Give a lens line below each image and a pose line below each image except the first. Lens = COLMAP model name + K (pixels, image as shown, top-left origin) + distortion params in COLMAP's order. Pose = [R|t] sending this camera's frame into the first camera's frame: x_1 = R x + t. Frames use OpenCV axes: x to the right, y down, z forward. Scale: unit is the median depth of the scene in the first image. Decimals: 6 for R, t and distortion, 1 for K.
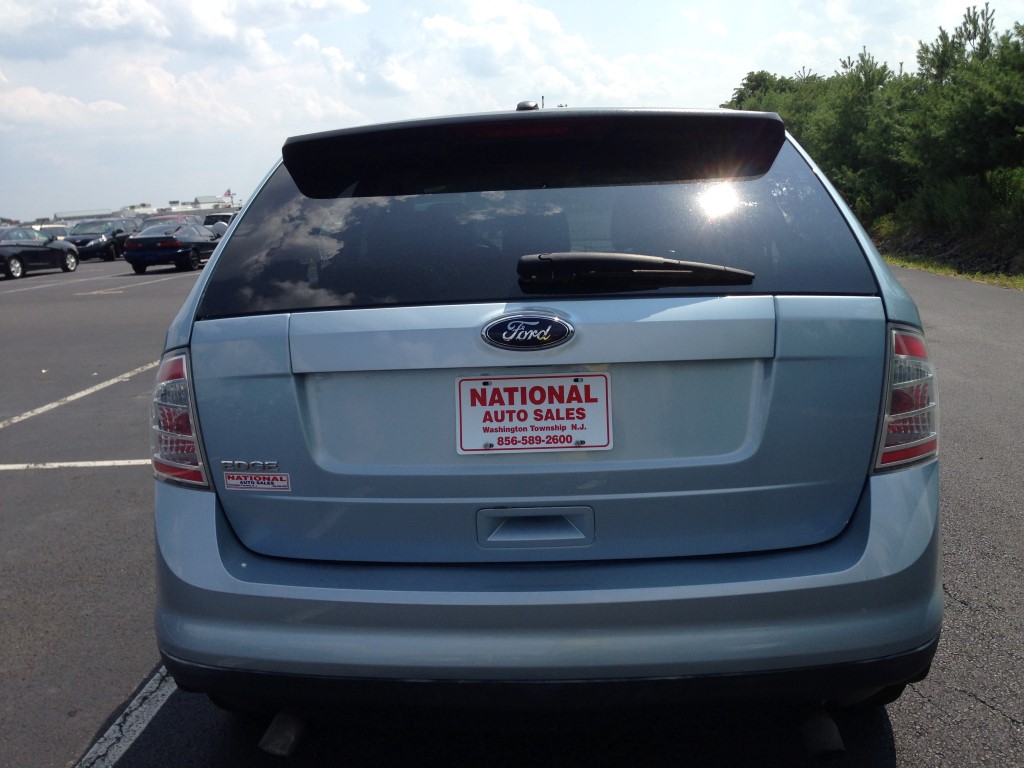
lens RADIAL K [[925.8, 0, 507.2], [0, 925.8, 373.5], [0, 0, 1]] dist [0.135795, -0.267506]
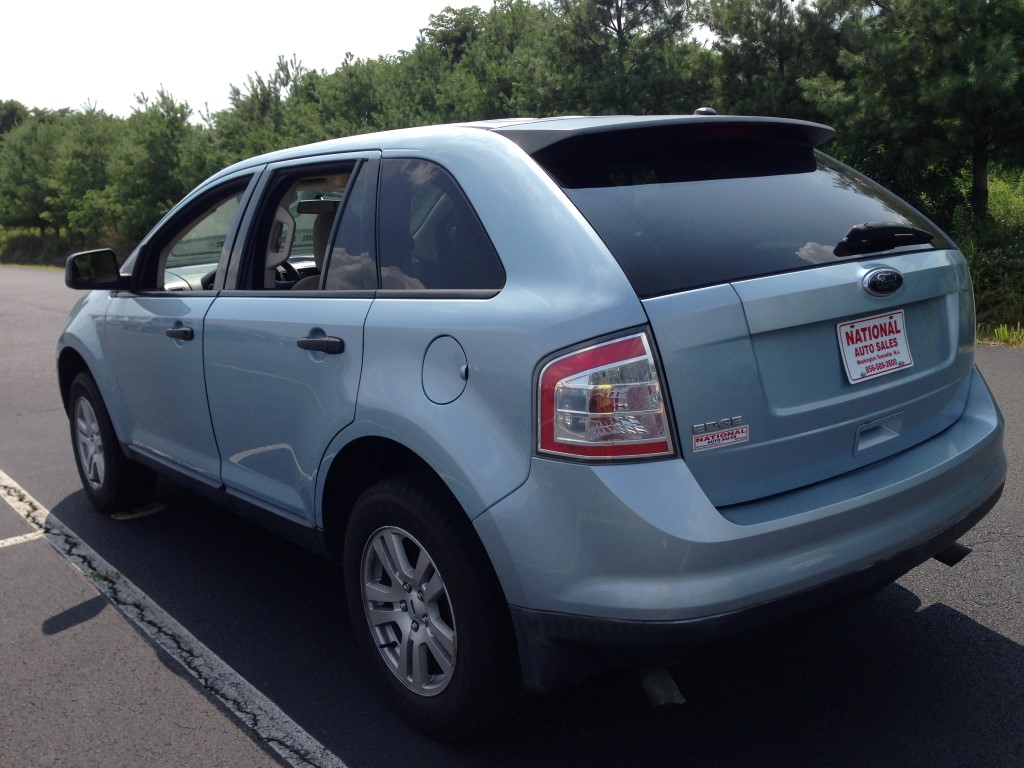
lens RADIAL K [[941.8, 0, 512.0], [0, 941.8, 384.0], [0, 0, 1]] dist [0.093440, -0.170440]
pose [[0.725969, -0.122504, 0.676729, -0.146605], [0.143814, 0.989294, 0.024806, -0.001235], [-0.672522, 0.079315, 0.735814, 0.042788]]
